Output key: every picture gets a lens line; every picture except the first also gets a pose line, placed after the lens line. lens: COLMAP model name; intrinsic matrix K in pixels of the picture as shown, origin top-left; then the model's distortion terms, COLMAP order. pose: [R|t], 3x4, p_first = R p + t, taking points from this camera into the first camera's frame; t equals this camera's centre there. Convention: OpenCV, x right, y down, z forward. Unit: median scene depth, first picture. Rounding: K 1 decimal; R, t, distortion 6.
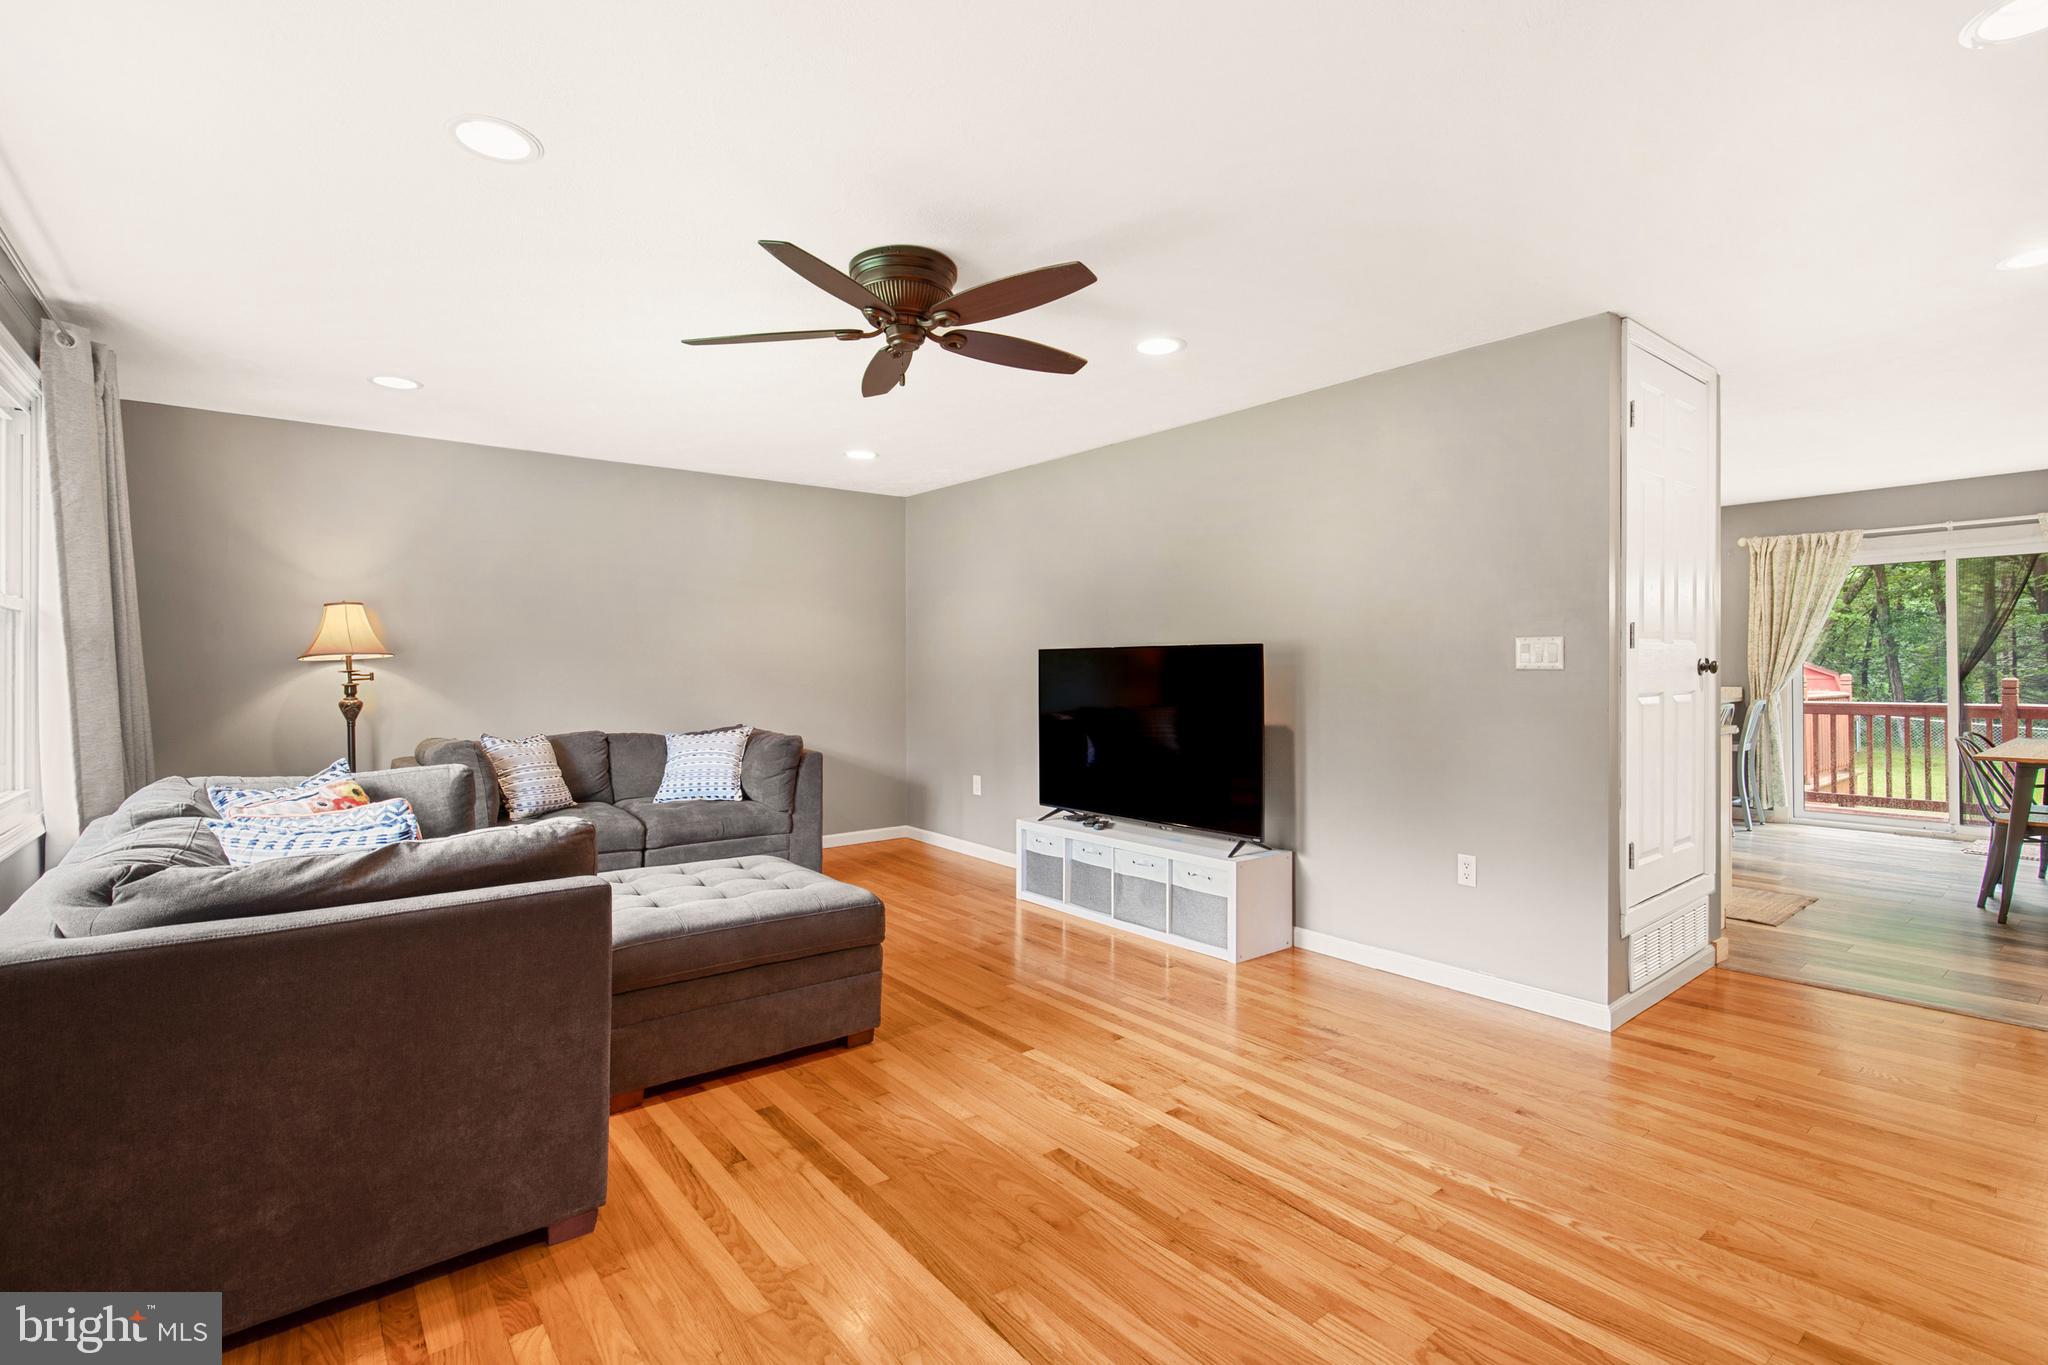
lens RADIAL K [[946.3, 0, 1032.3], [0, 946.3, 673.6], [0, 0, 1]] dist [0.001803, 0.001101]
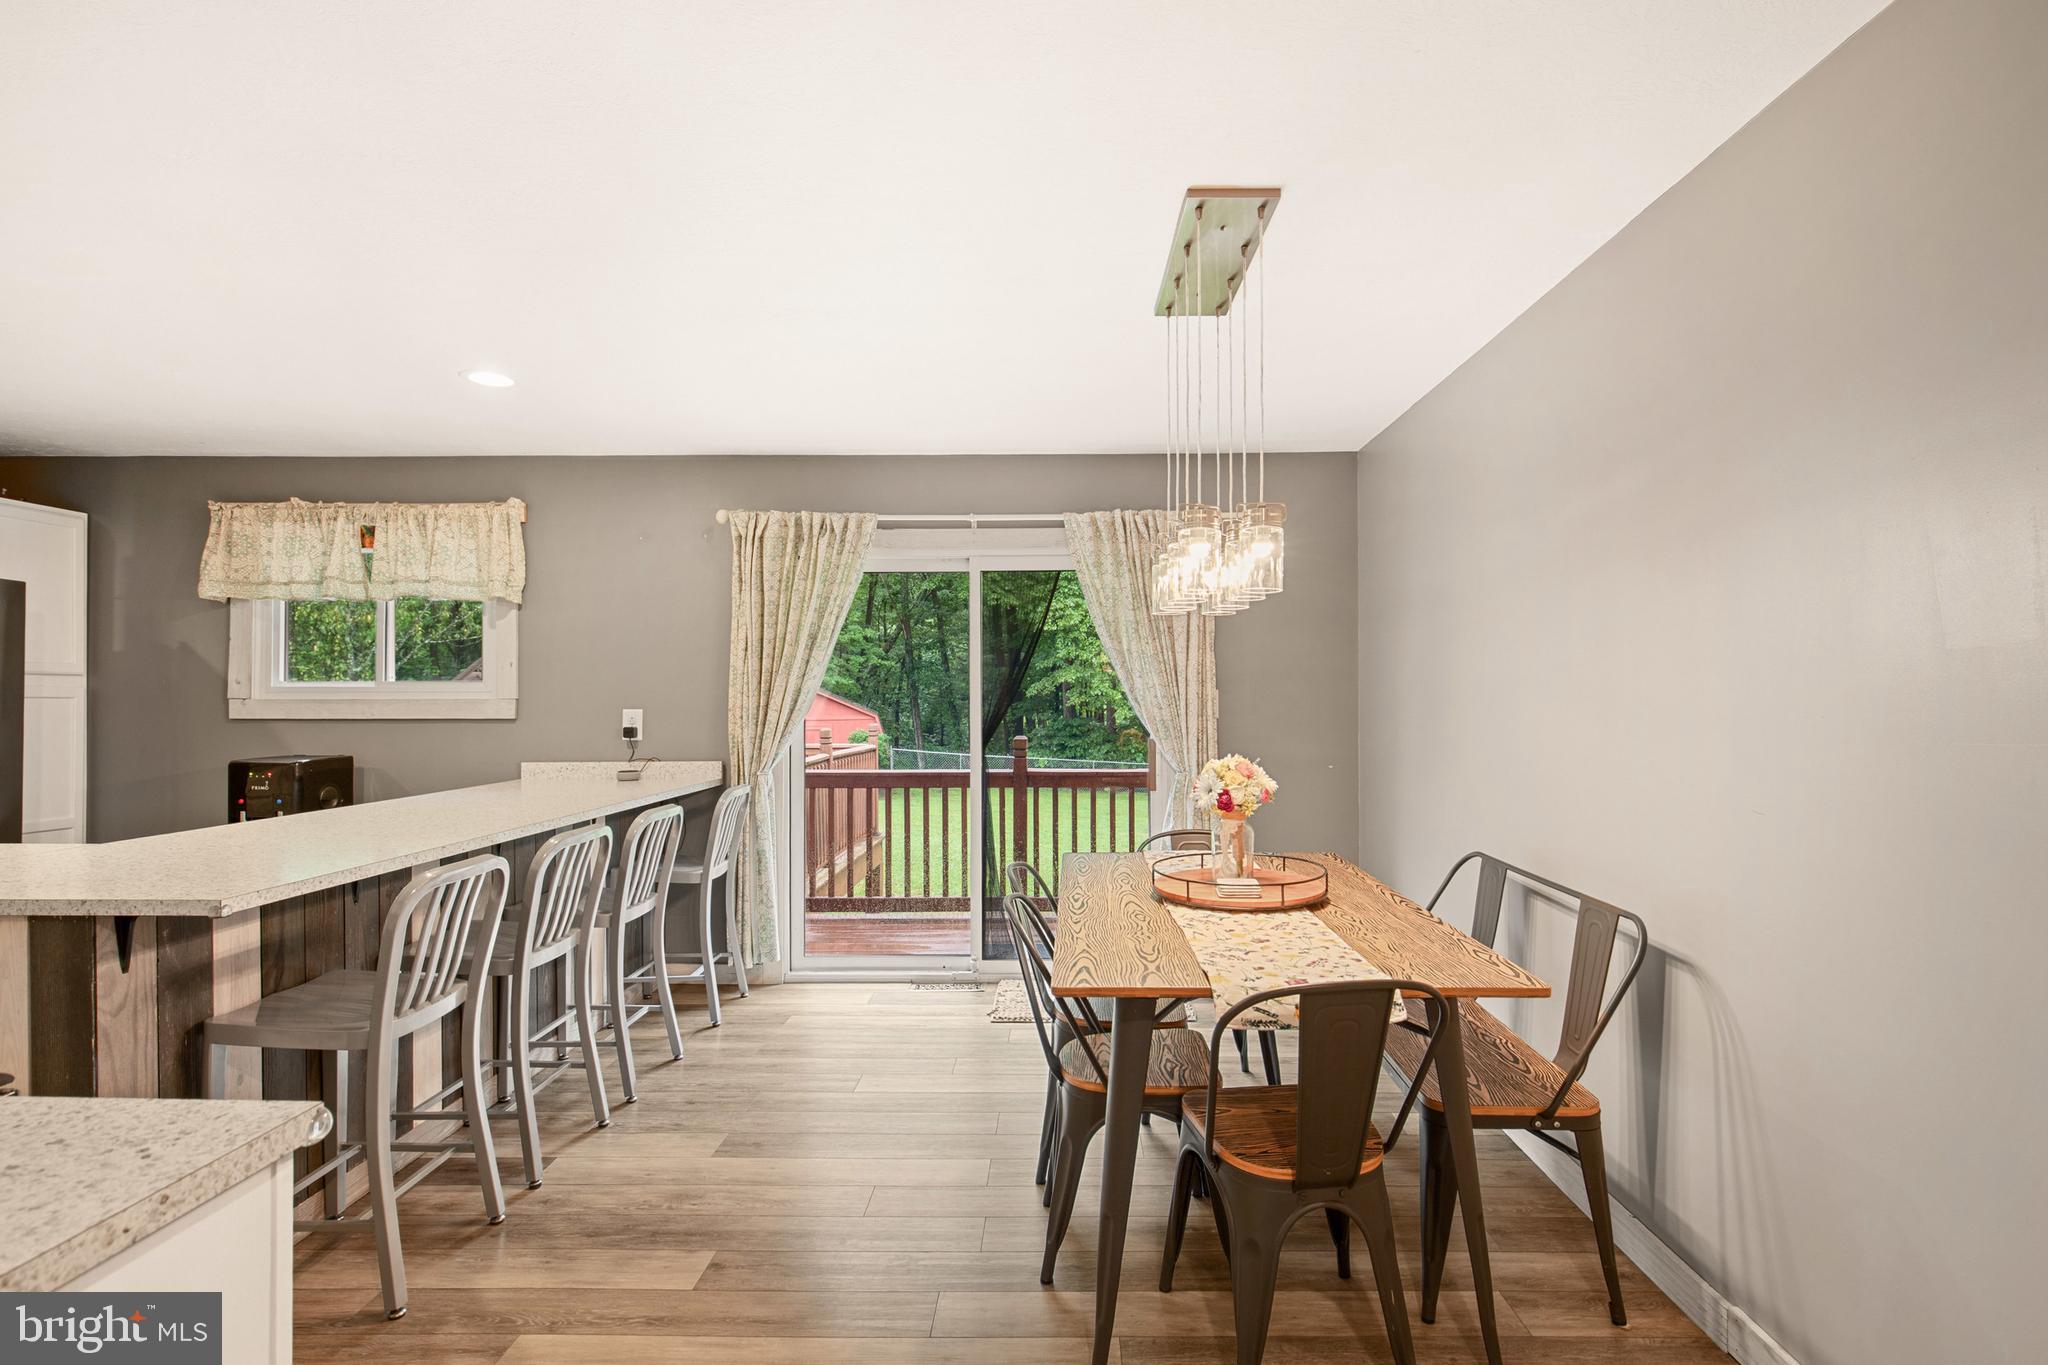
lens RADIAL K [[946.3, 0, 1033.9], [0, 946.3, 688.3], [0, 0, 1]] dist [0.001803, 0.001101]
pose [[0.652384, 0.013760, 0.757764, 0.292637], [-0.001364, 0.999855, -0.016982, -0.014765], [-0.757888, 0.010045, 0.652308, 0.318724]]
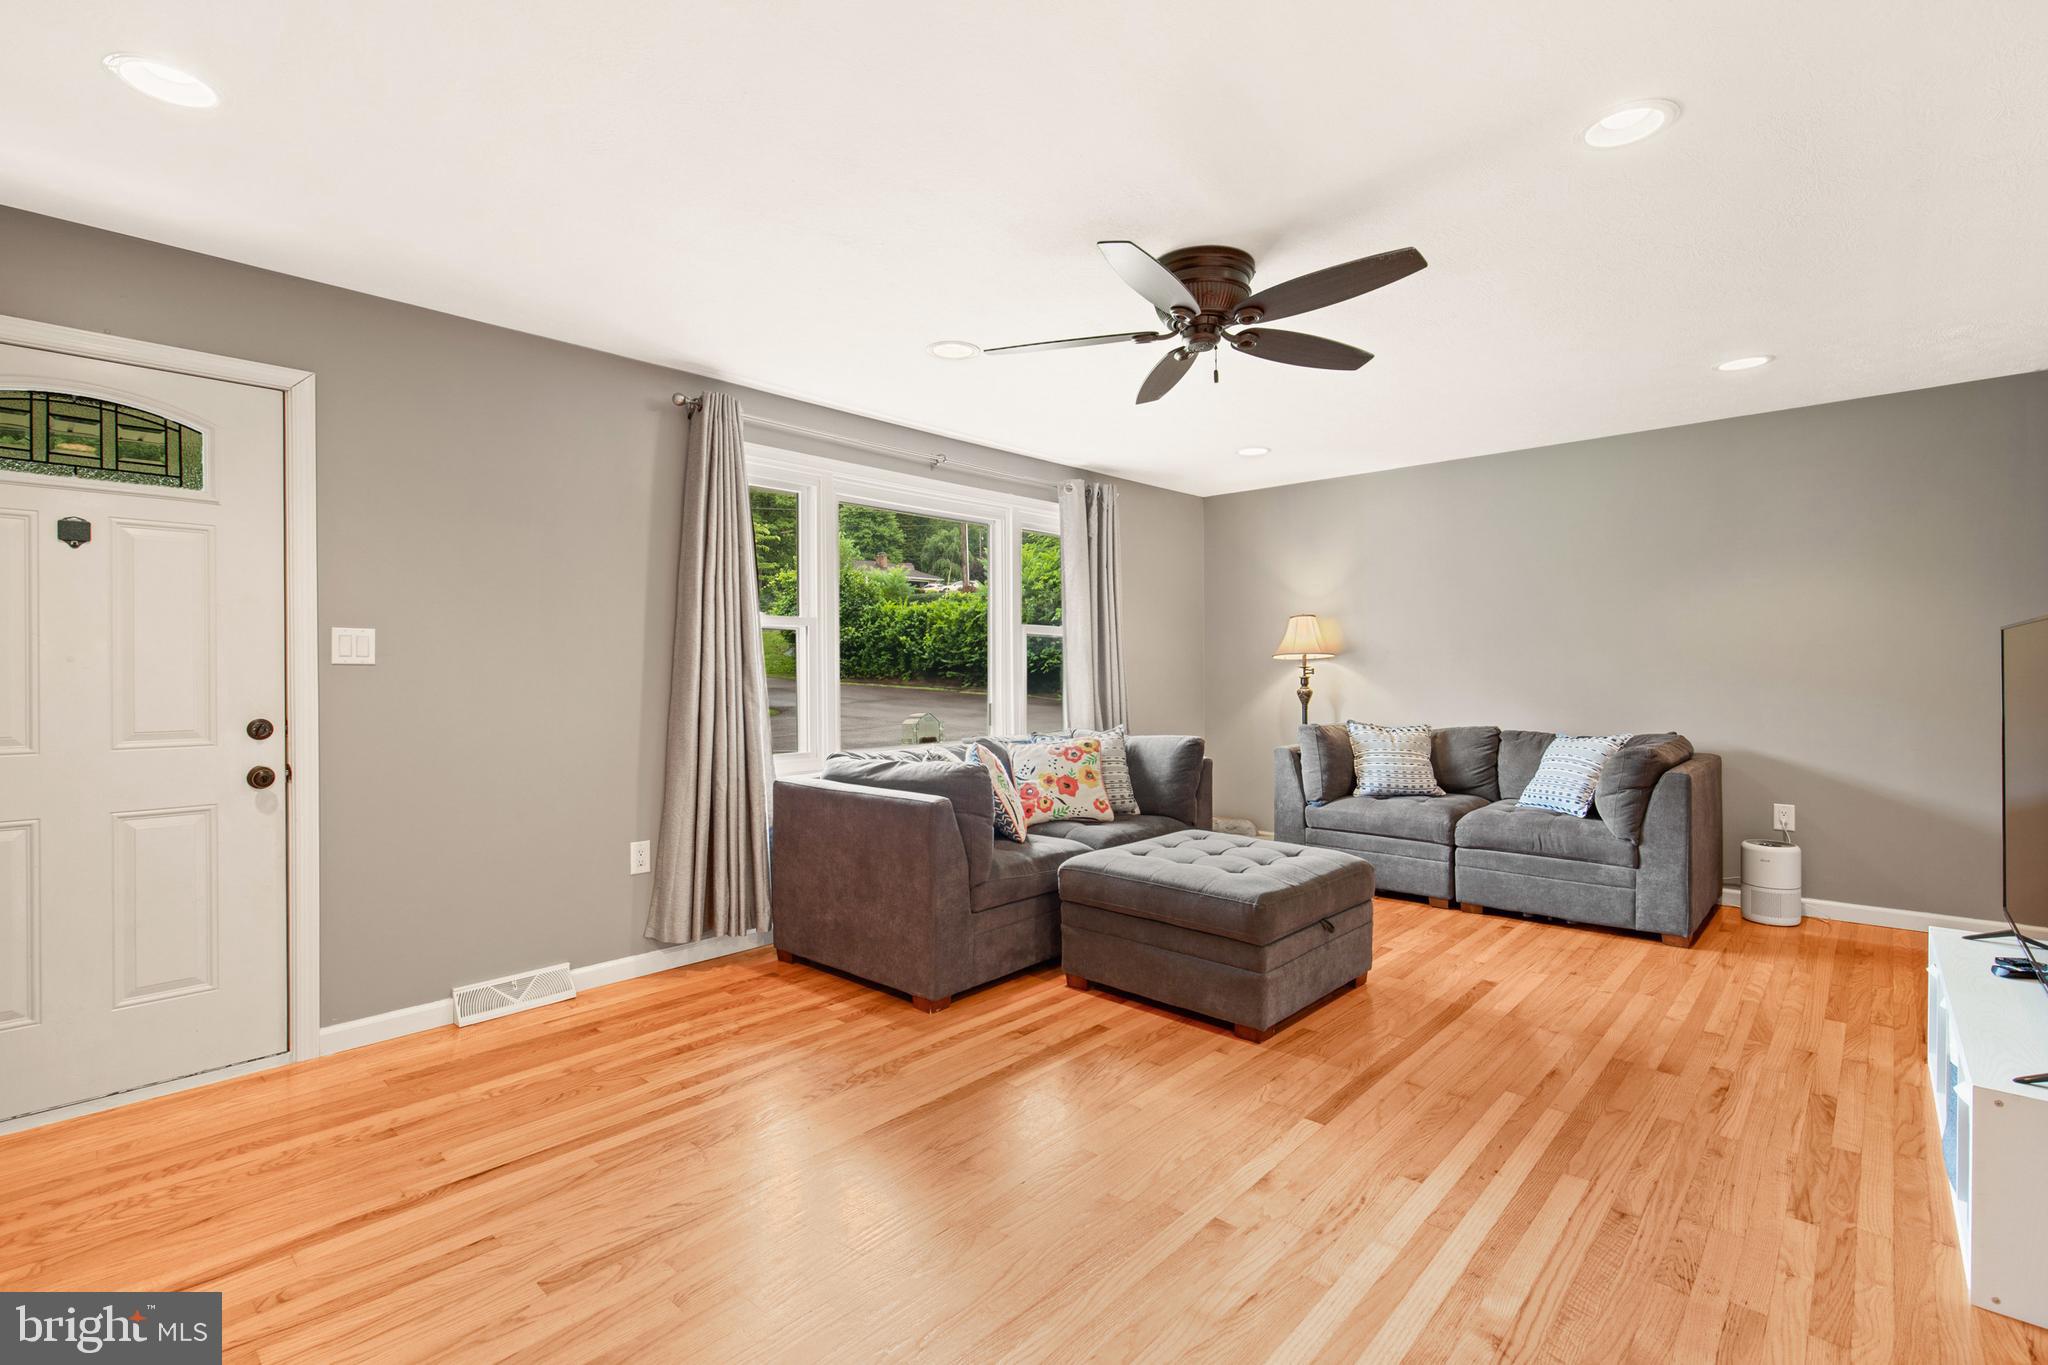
lens RADIAL K [[946.3, 0, 1022.0], [0, 946.3, 677.2], [0, 0, 1]] dist [0.001803, 0.001101]
pose [[0.145014, 0.011063, -0.989368, 0.989994], [-0.000184, 0.999938, 0.011154, -0.005910], [0.989430, -0.001435, 0.145007, 0.786221]]
